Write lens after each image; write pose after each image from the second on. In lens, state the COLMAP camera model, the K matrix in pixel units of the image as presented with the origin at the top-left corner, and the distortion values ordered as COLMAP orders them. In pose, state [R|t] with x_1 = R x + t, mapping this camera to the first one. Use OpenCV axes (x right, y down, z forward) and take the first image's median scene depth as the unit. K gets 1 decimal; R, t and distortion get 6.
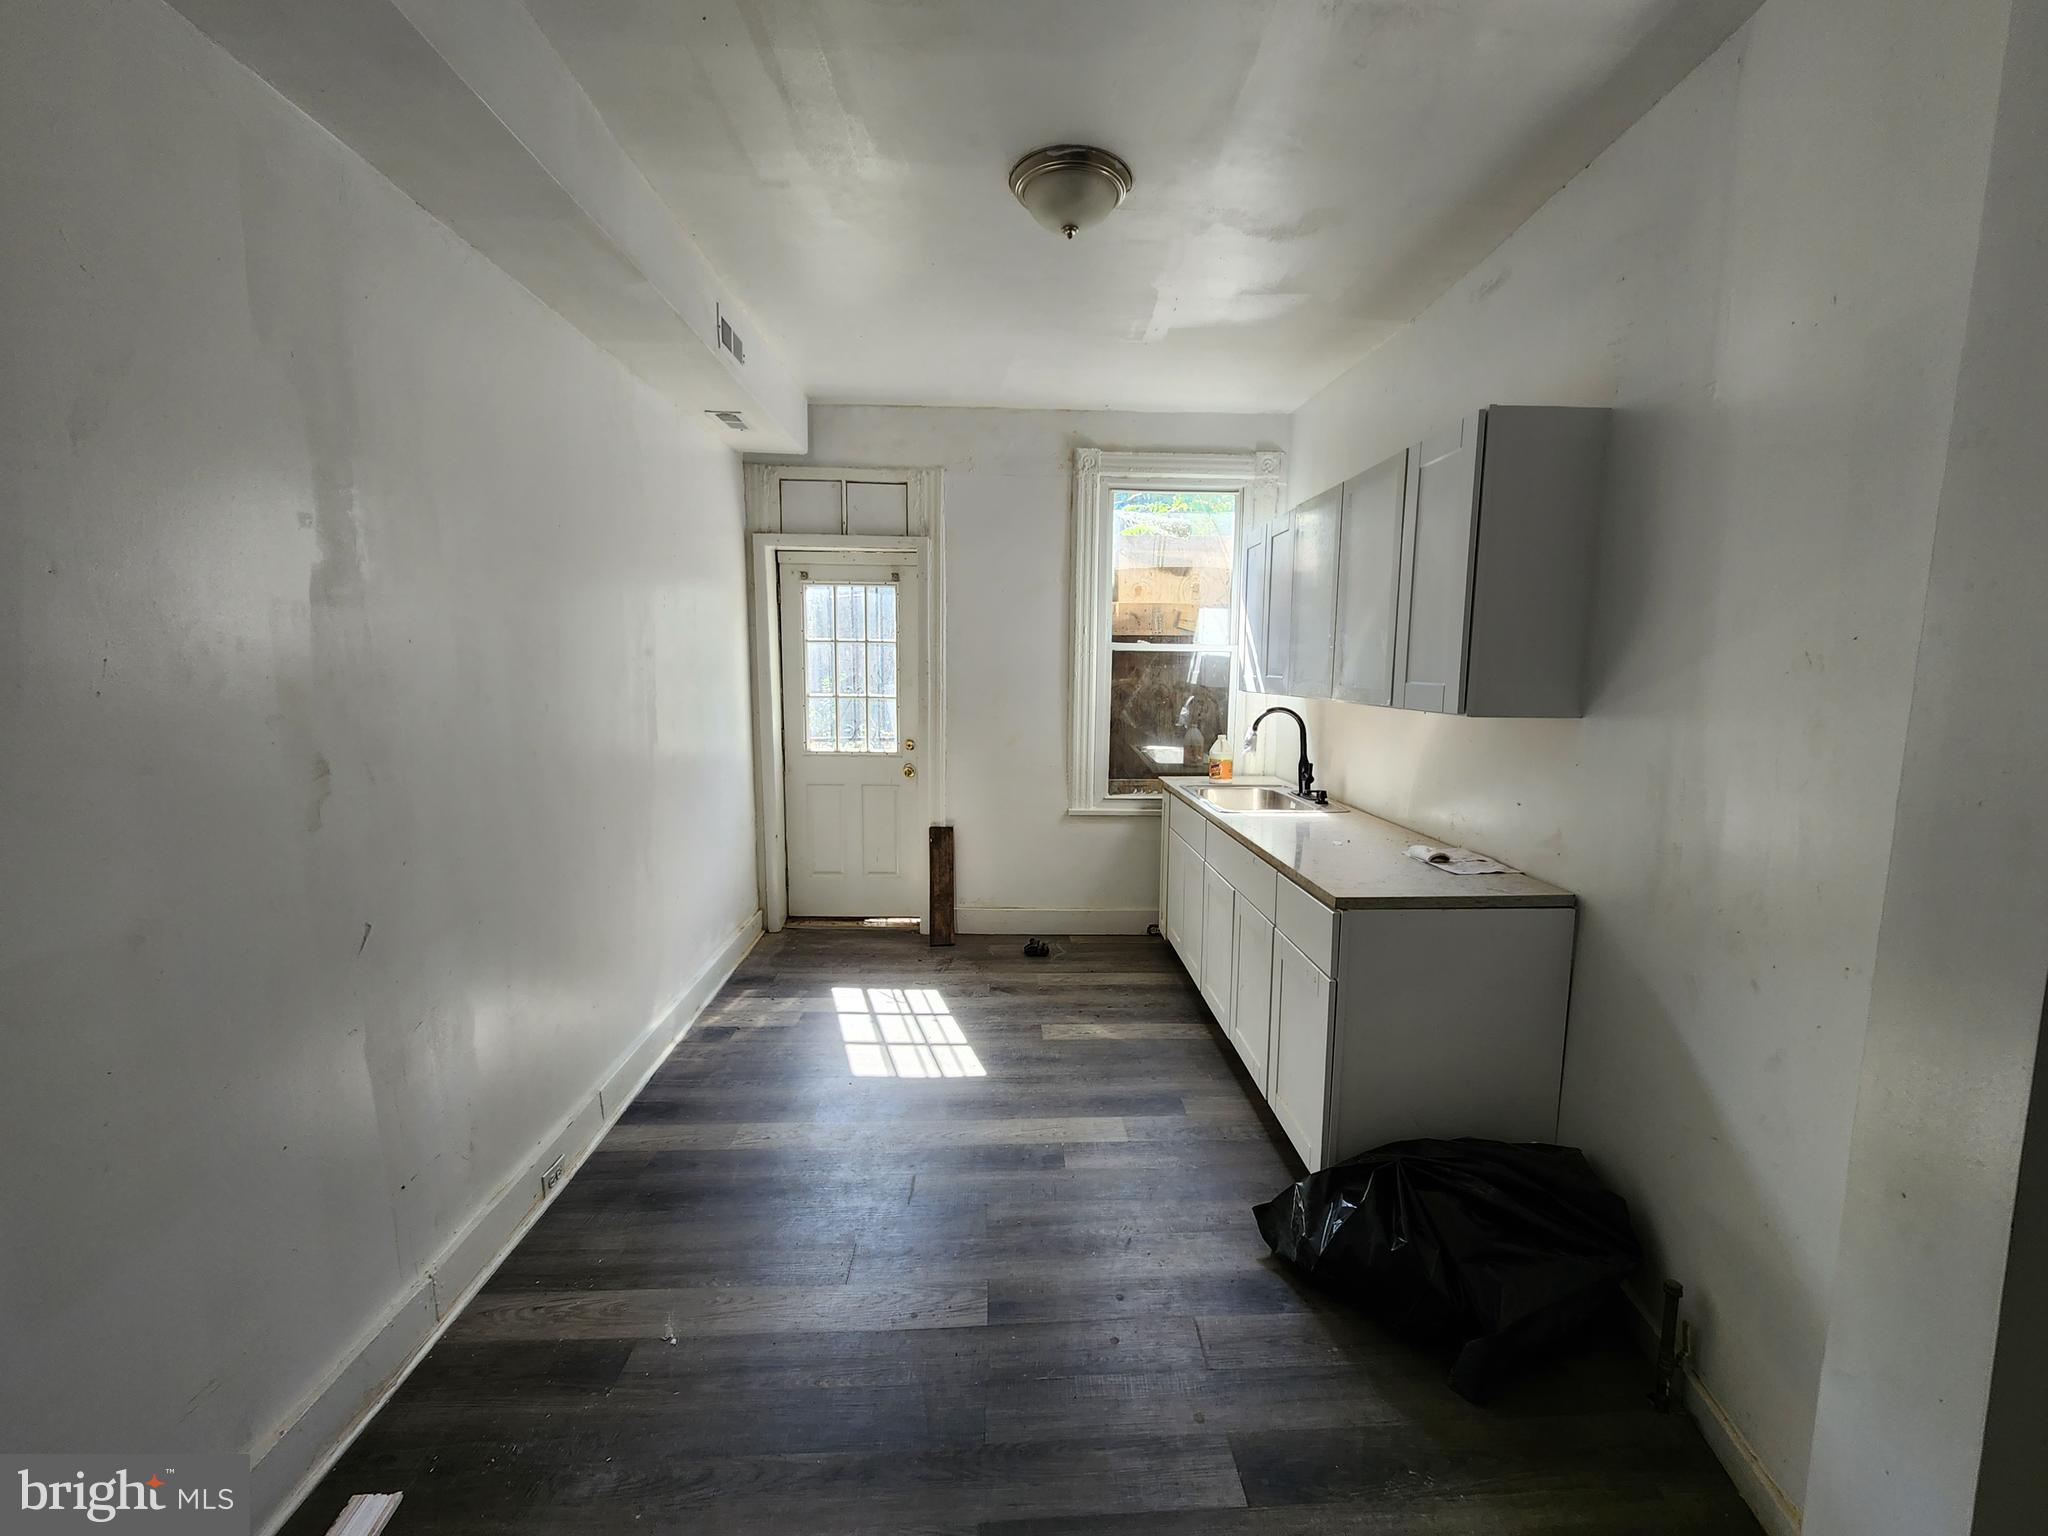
lens RADIAL K [[844.4, 0, 1044.1], [0, 844.4, 770.2], [0, 0, 1]] dist [-0.002414, -0.001506]
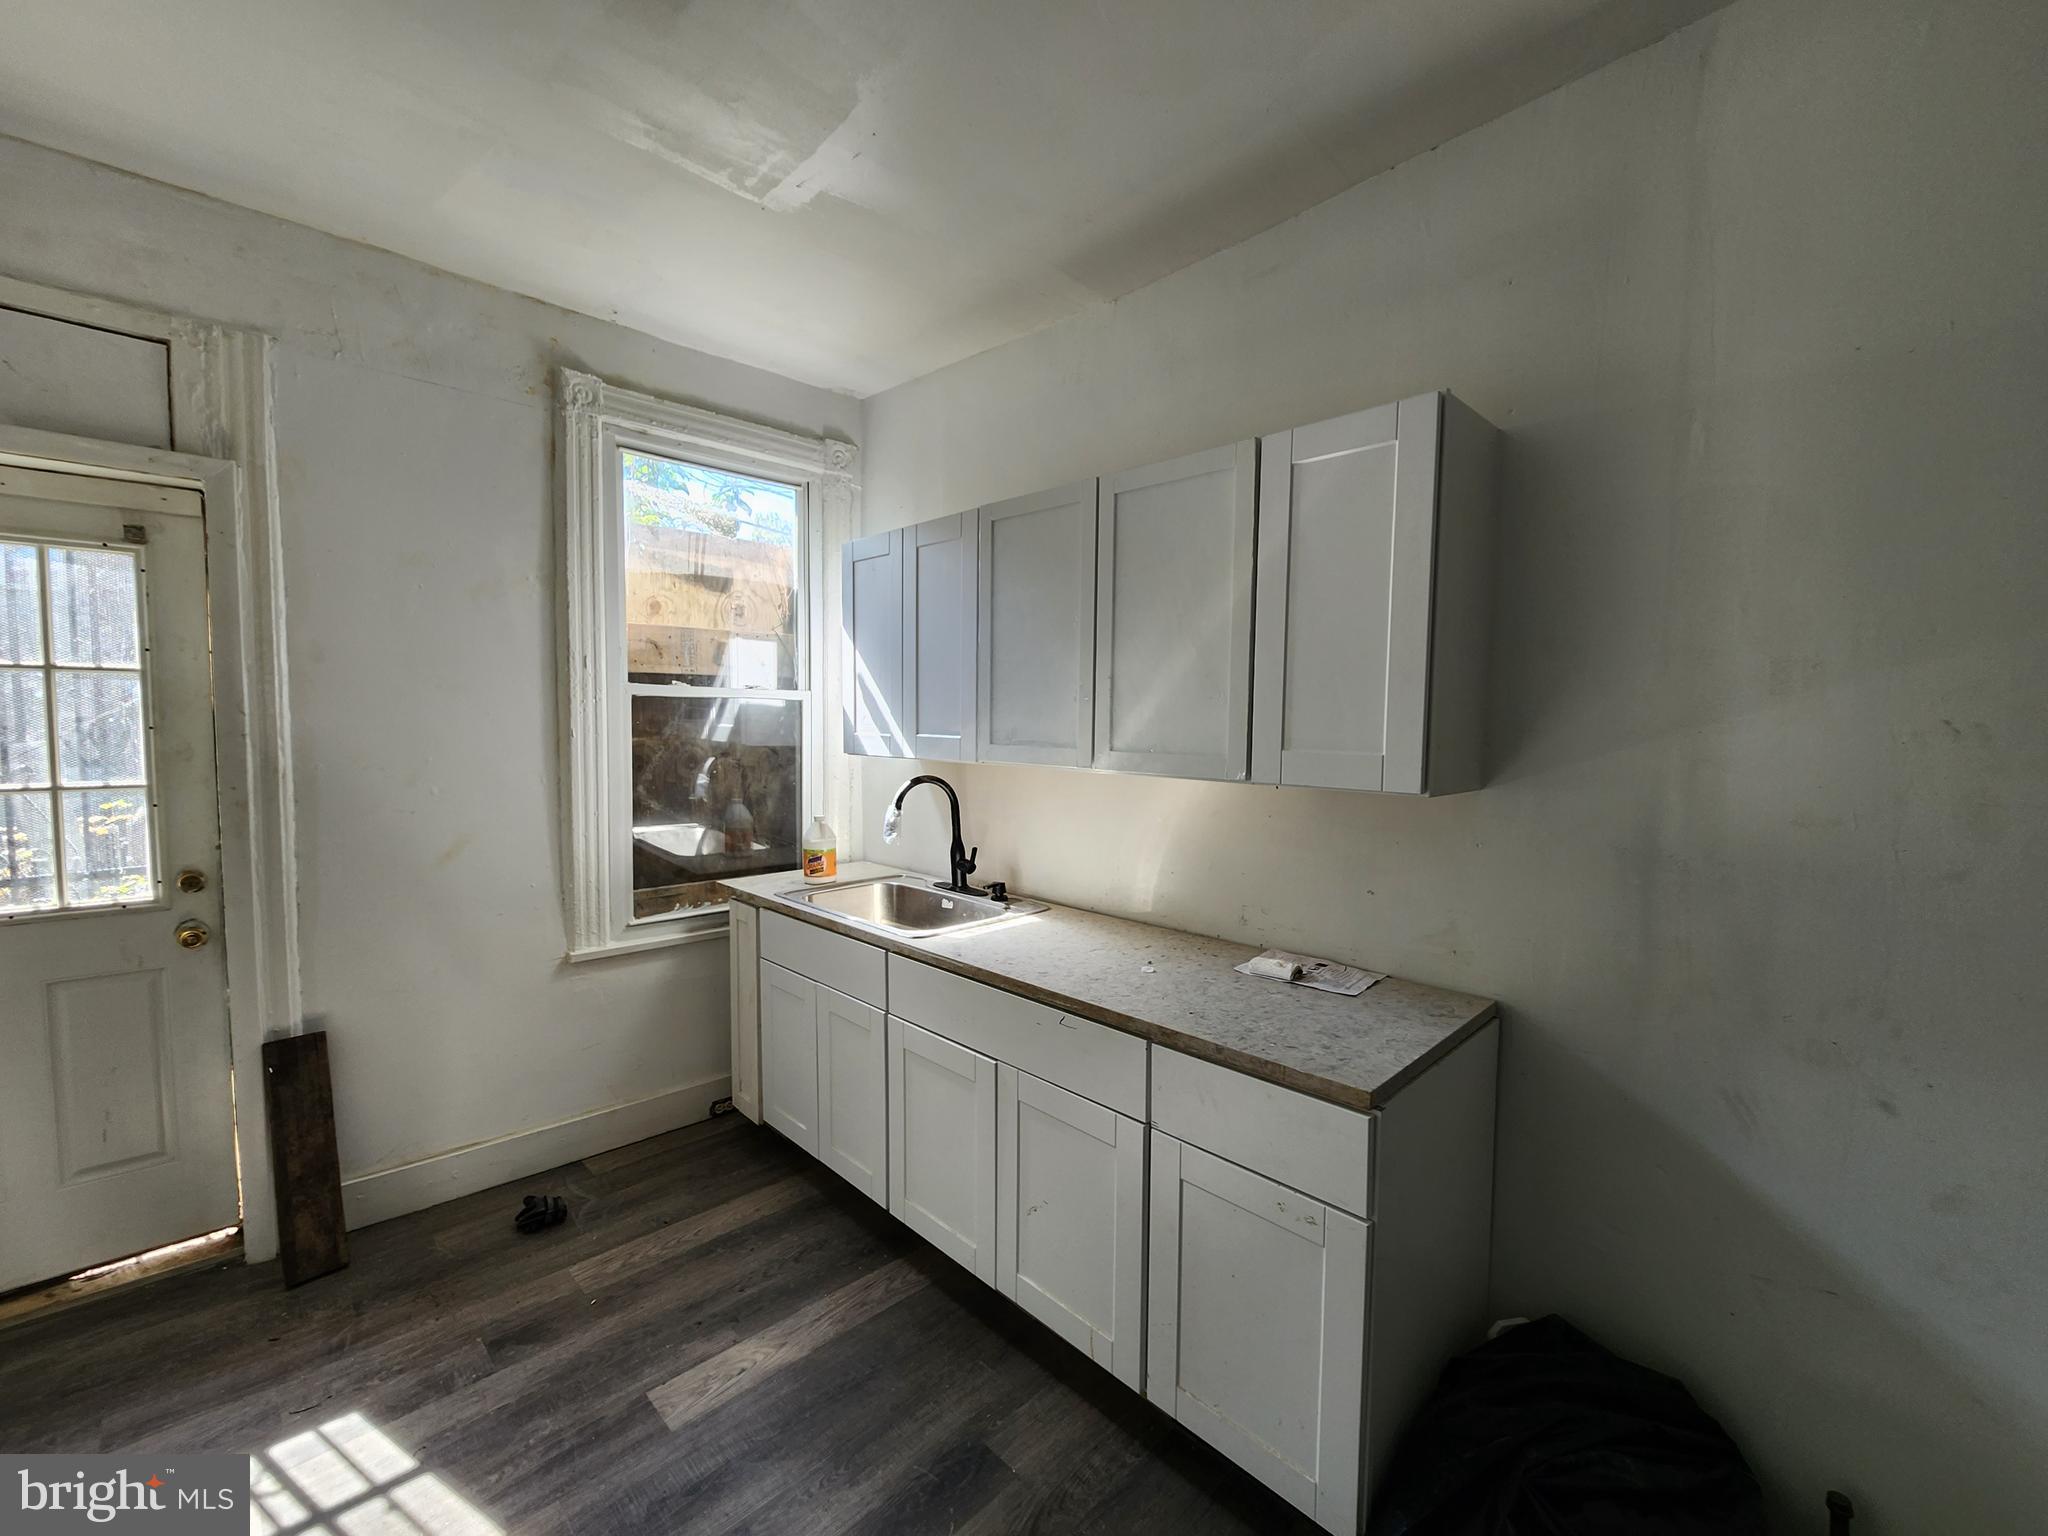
lens RADIAL K [[844.4, 0, 1053.9], [0, 844.4, 774.1], [0, 0, 1]] dist [-0.002414, -0.001506]
pose [[0.739957, -0.045748, 0.671097, -0.120011], [0.078132, 0.996777, -0.018199, -0.046741], [-0.668102, 0.065901, 0.741146, 0.323013]]
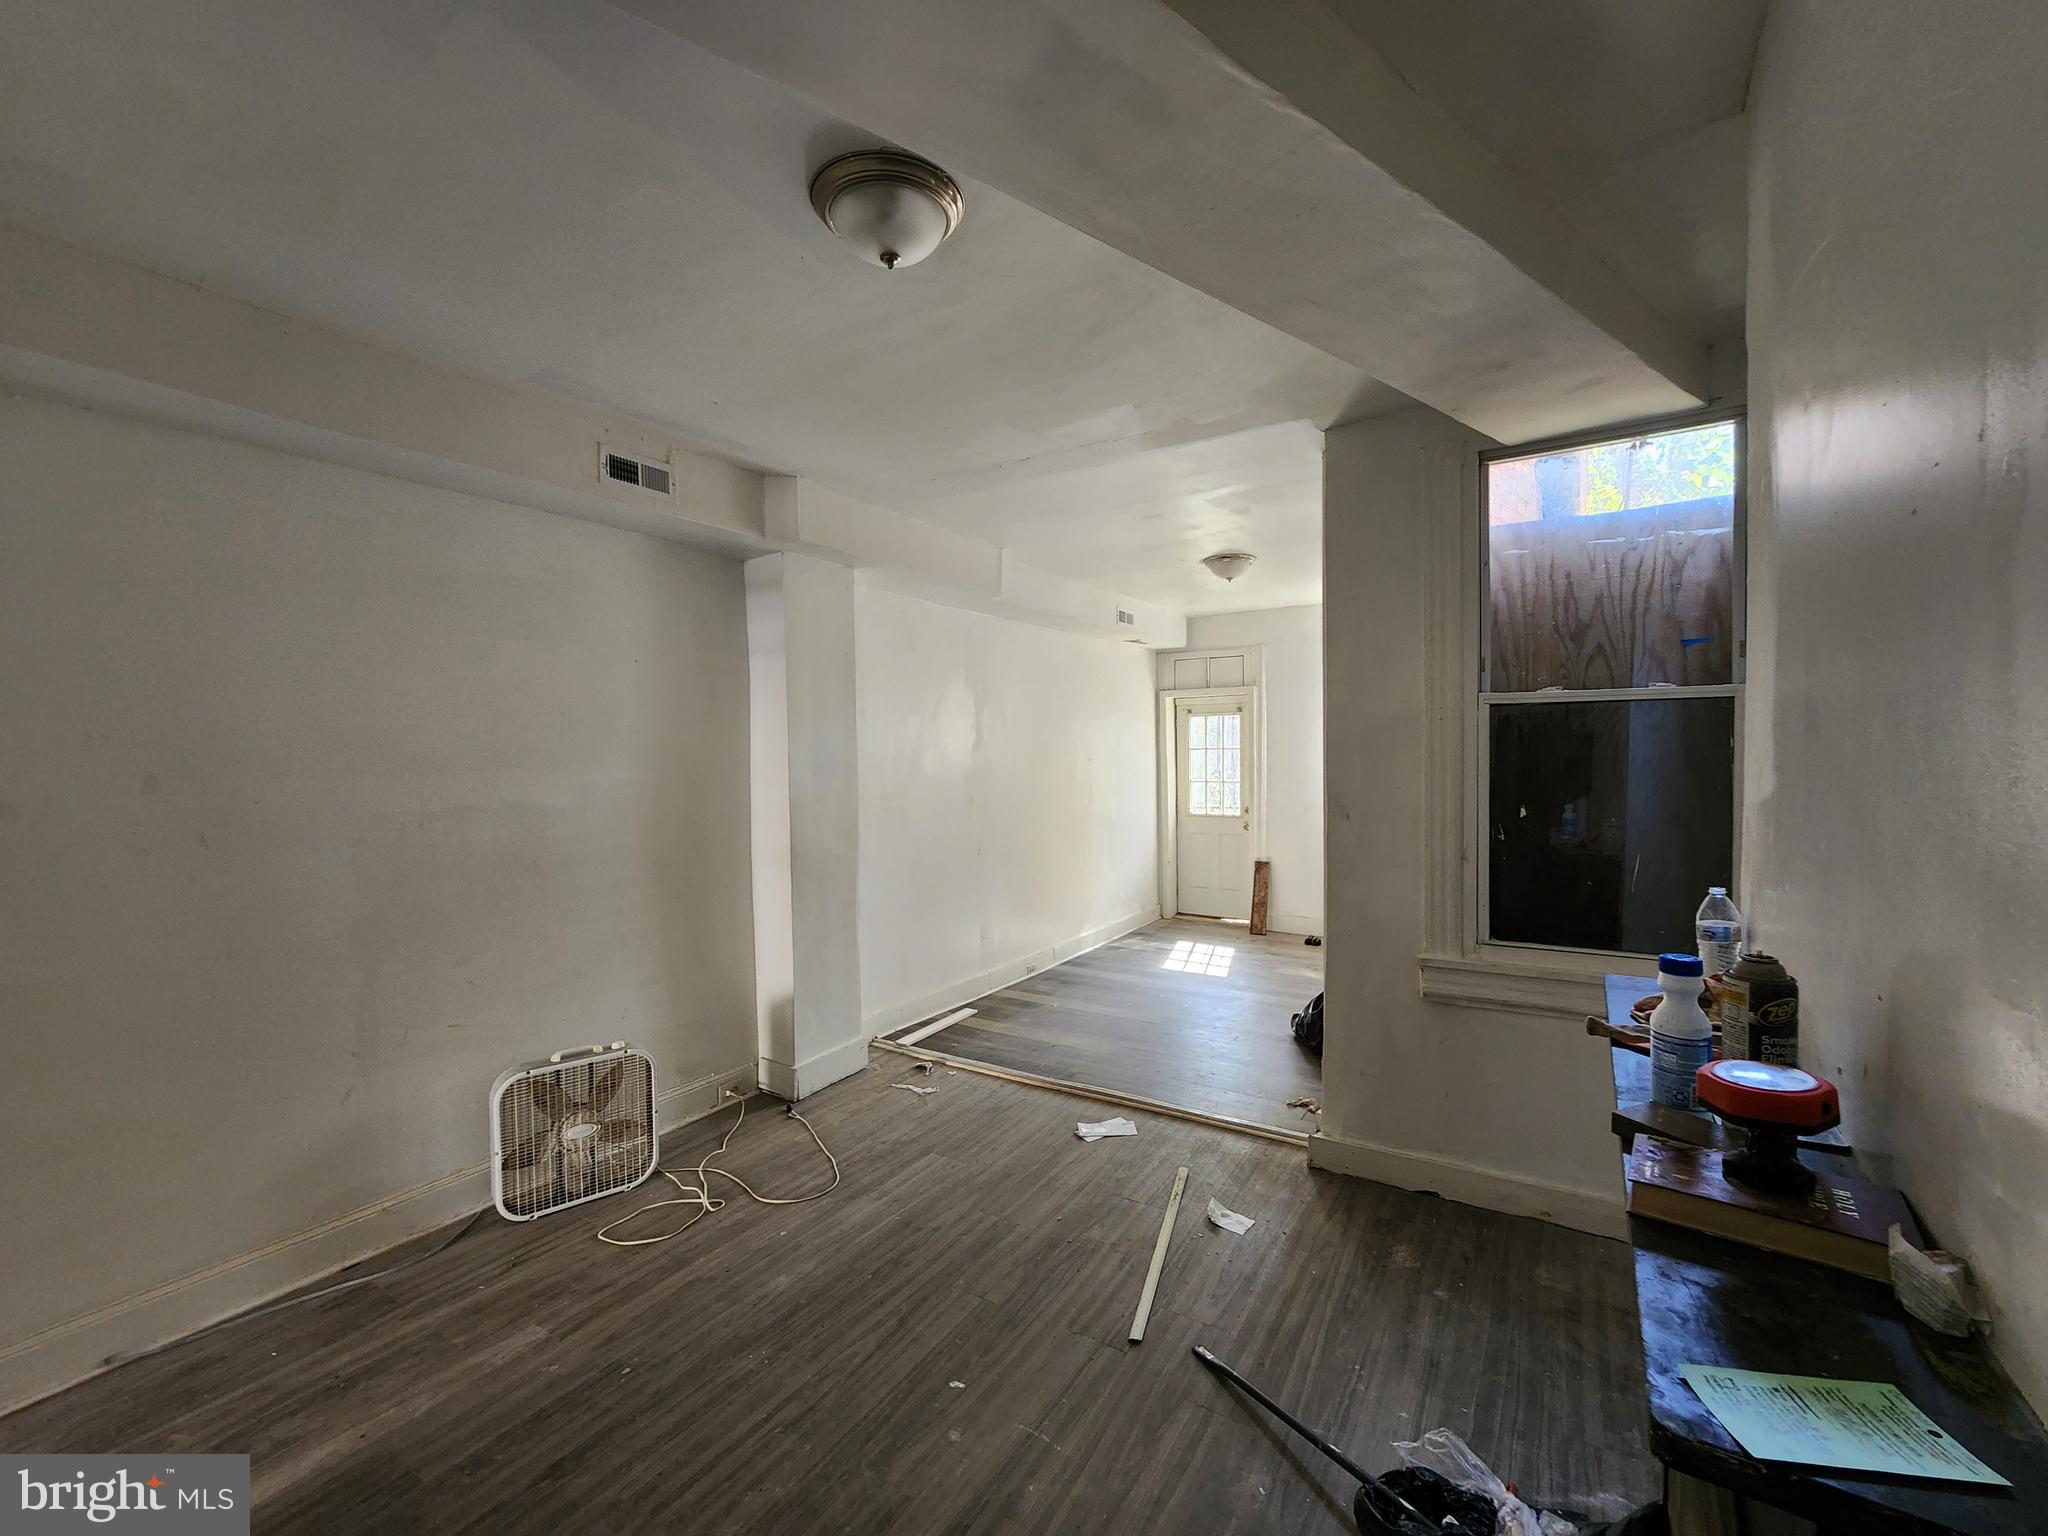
lens RADIAL K [[844.4, 0, 1042.7], [0, 844.4, 767.9], [0, 0, 1]] dist [-0.002414, -0.001506]
pose [[0.813946, -0.013393, -0.580787, 0.488640], [-0.050336, 0.994349, -0.093474, 0.062820], [0.578756, 0.105317, 0.808671, -0.578361]]
